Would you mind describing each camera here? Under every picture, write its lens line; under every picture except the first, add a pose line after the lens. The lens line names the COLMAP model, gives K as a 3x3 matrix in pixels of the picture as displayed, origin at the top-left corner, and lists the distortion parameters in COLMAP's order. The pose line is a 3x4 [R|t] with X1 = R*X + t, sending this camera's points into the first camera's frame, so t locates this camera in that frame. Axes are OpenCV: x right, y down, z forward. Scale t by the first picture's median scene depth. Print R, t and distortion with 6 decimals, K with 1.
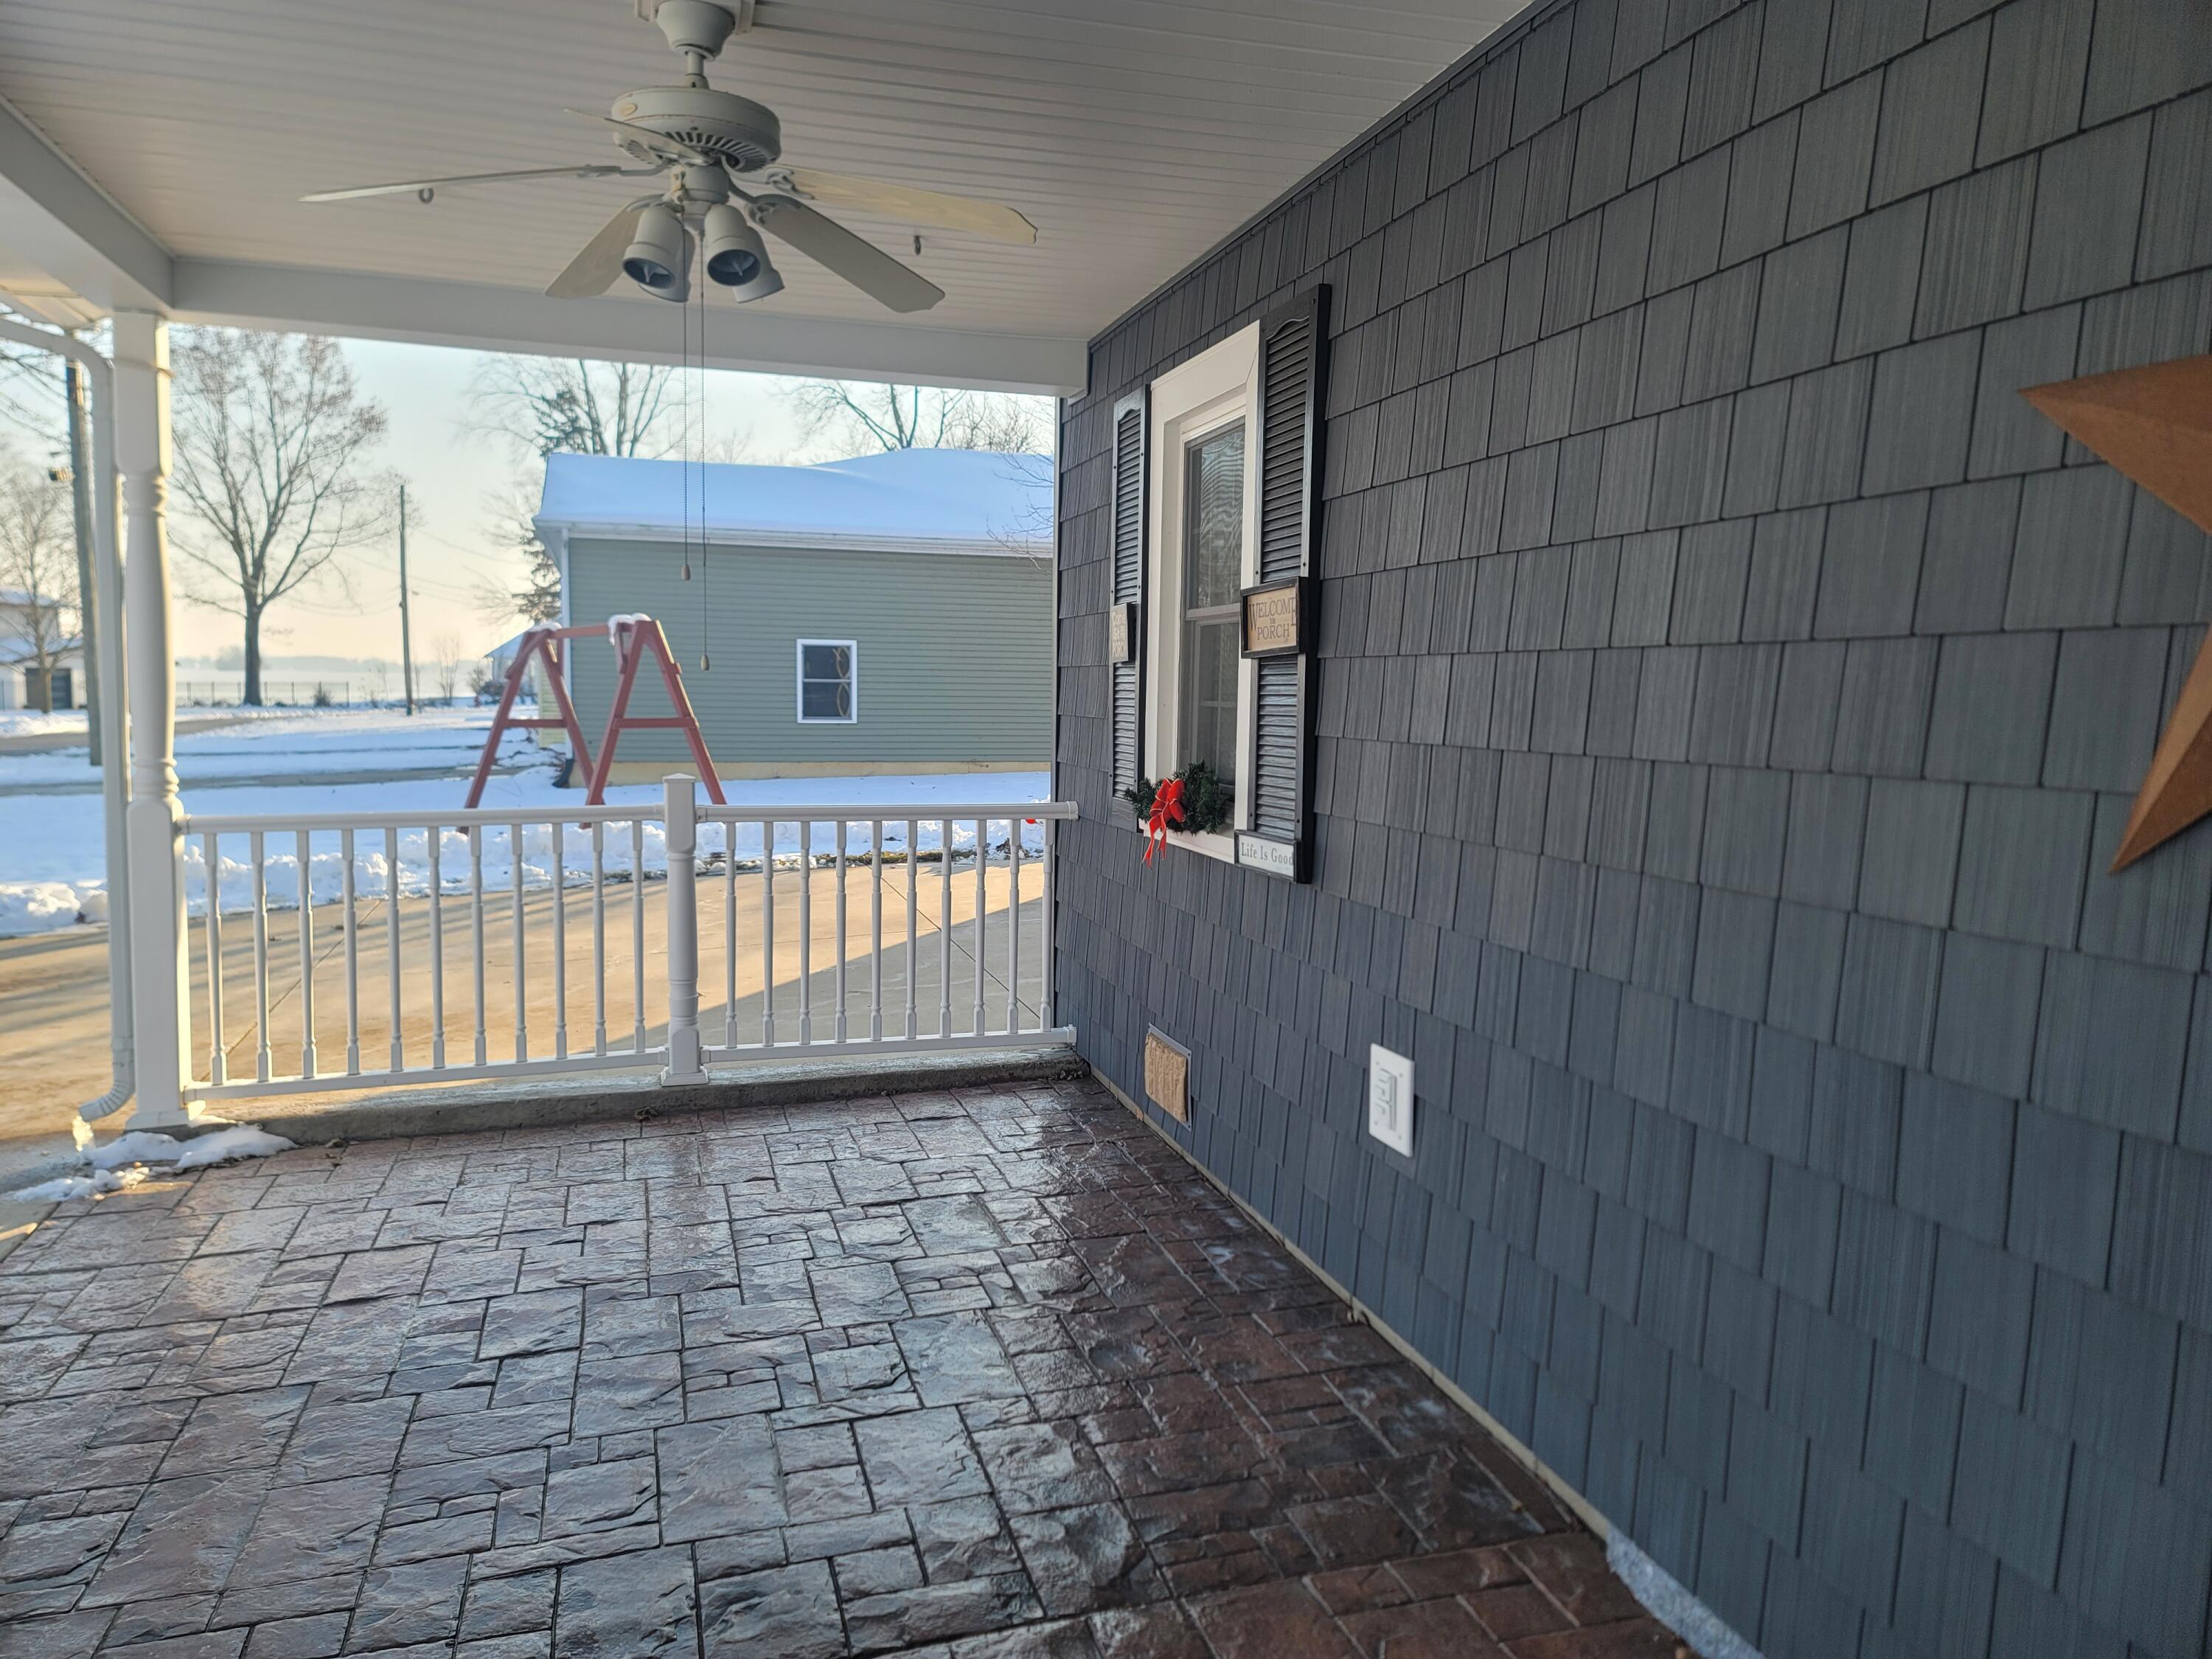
lens RADIAL K [[1607.6, 0, 1116.0], [0, 1607.6, 833.8], [0, 0, 1]] dist [0.056459, -0.024665]
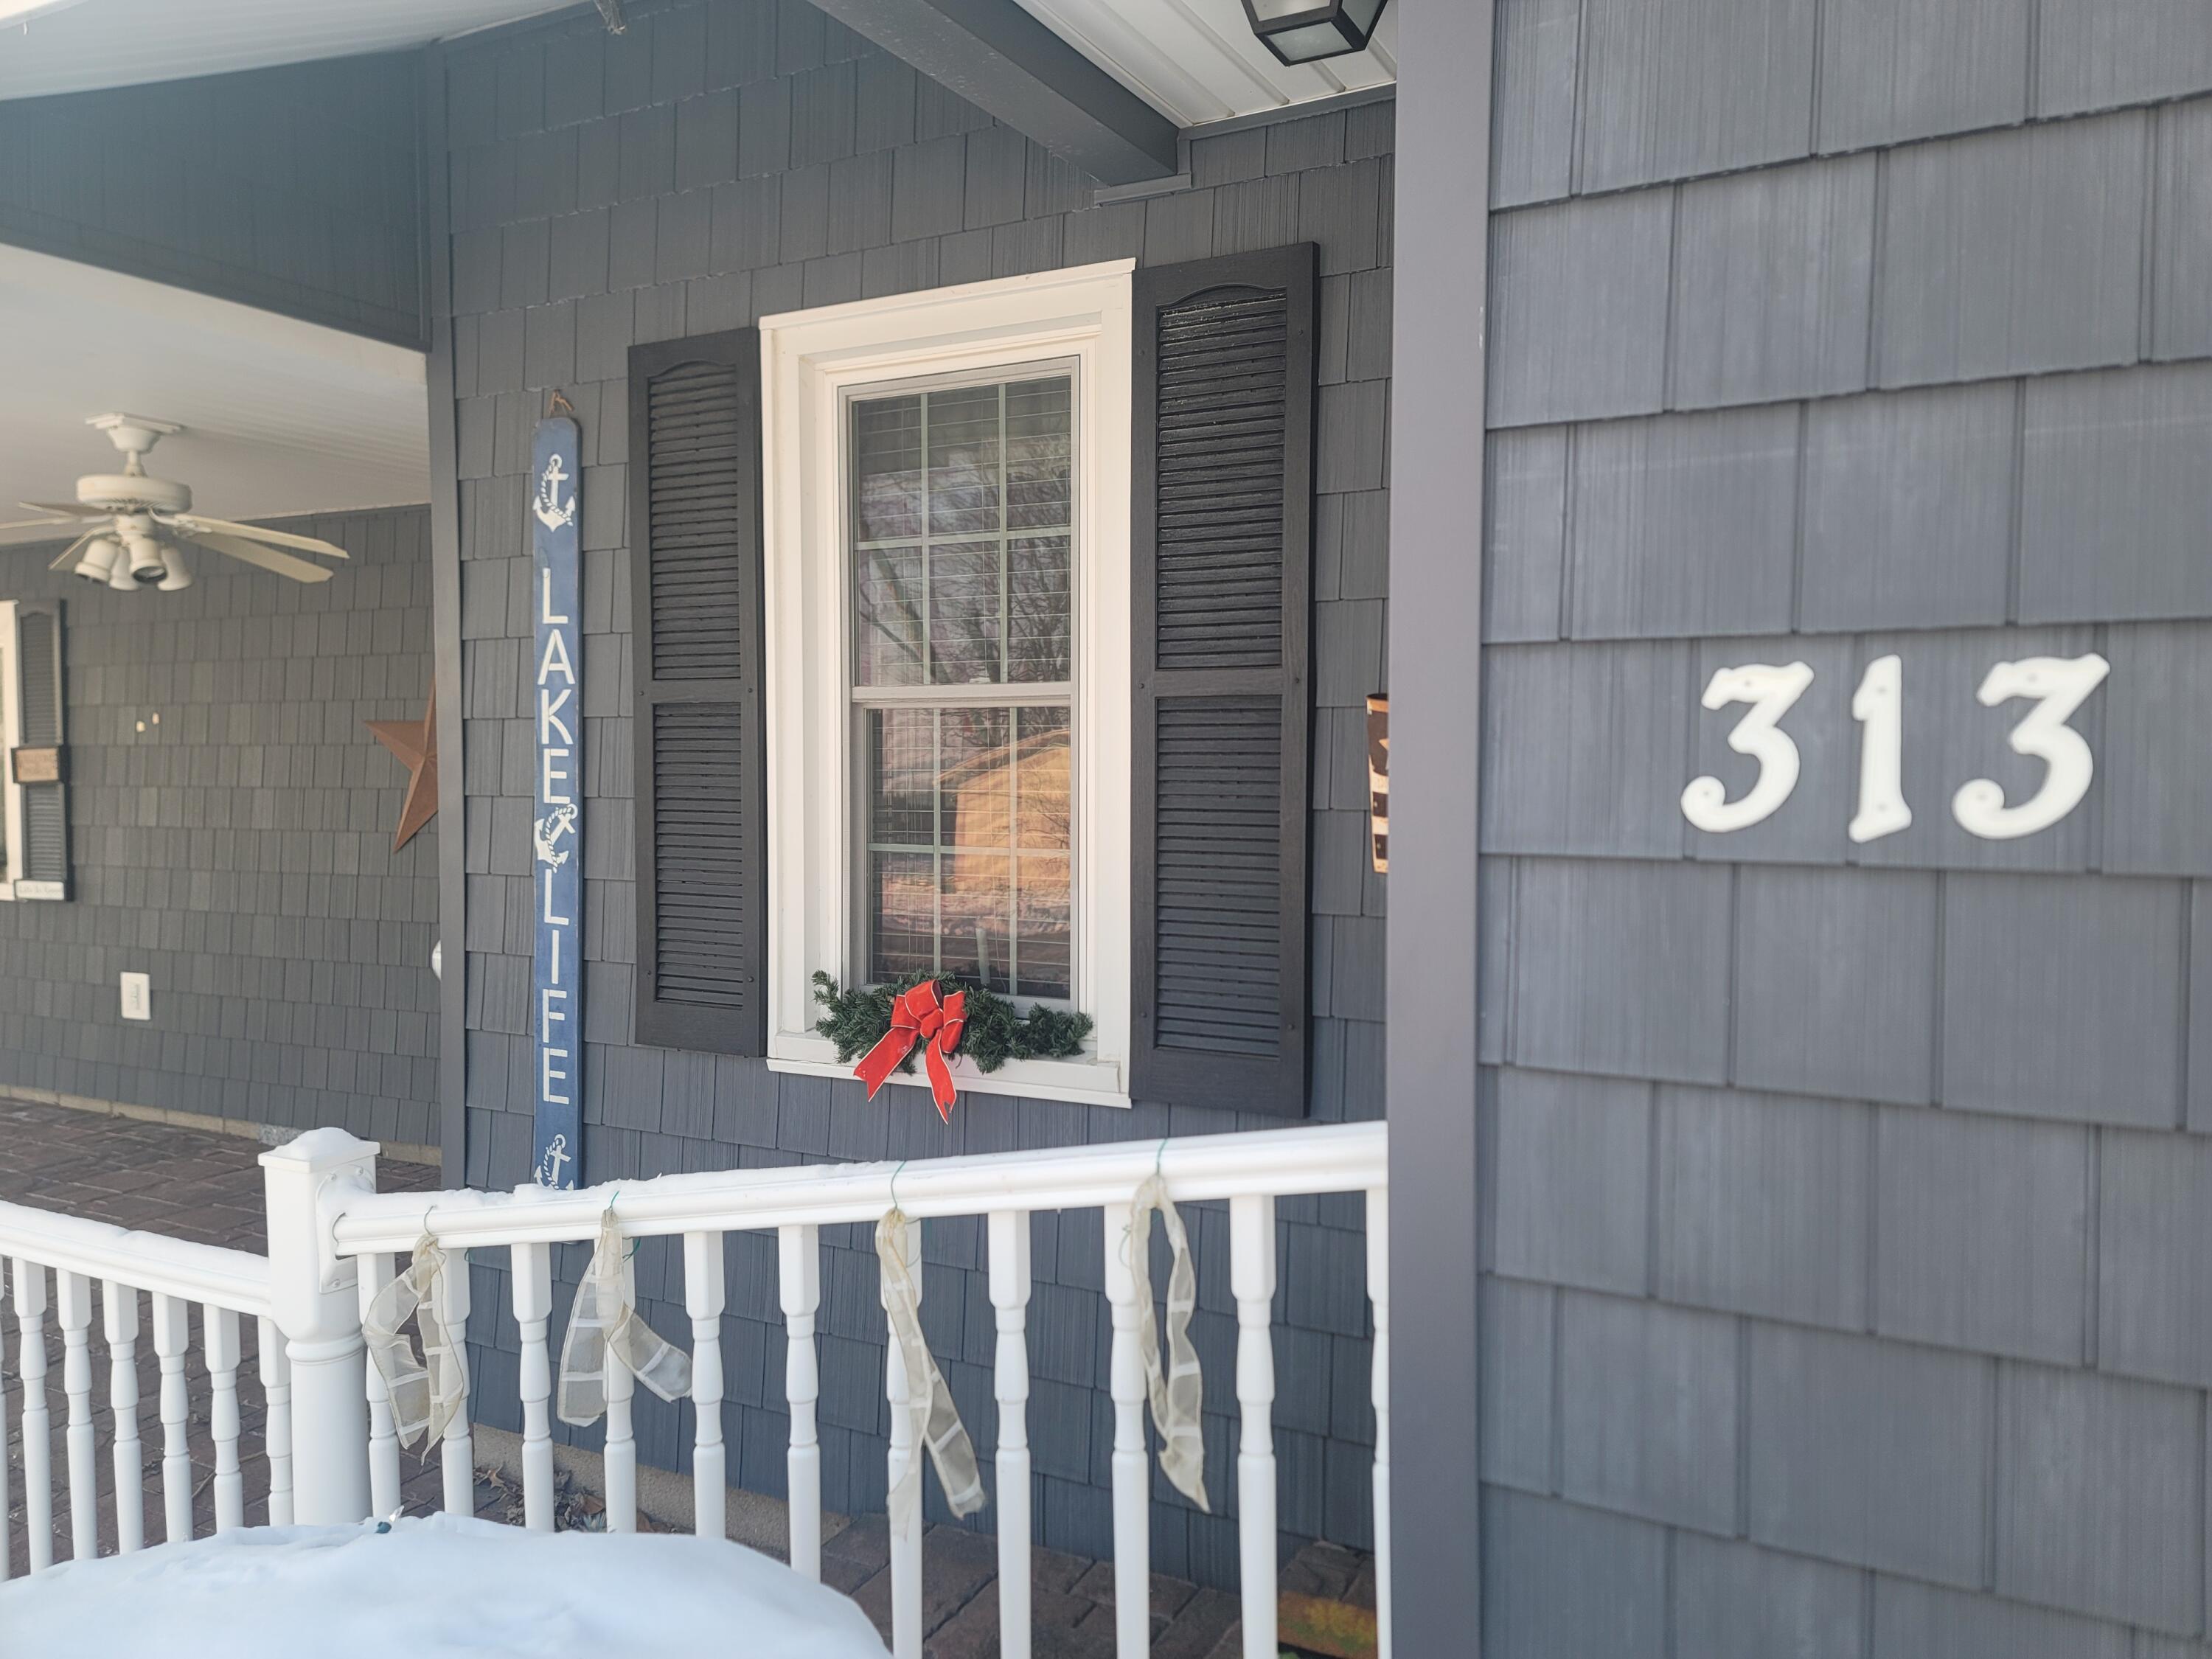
lens RADIAL K [[1607.6, 0, 1115.4], [0, 1607.6, 839.5], [0, 0, 1]] dist [0.056459, -0.024665]
pose [[0.694851, -0.047724, 0.717568, -0.543178], [0.075208, 0.997147, -0.006509, 0.083061], [-0.715210, 0.058490, 0.696458, -1.655875]]
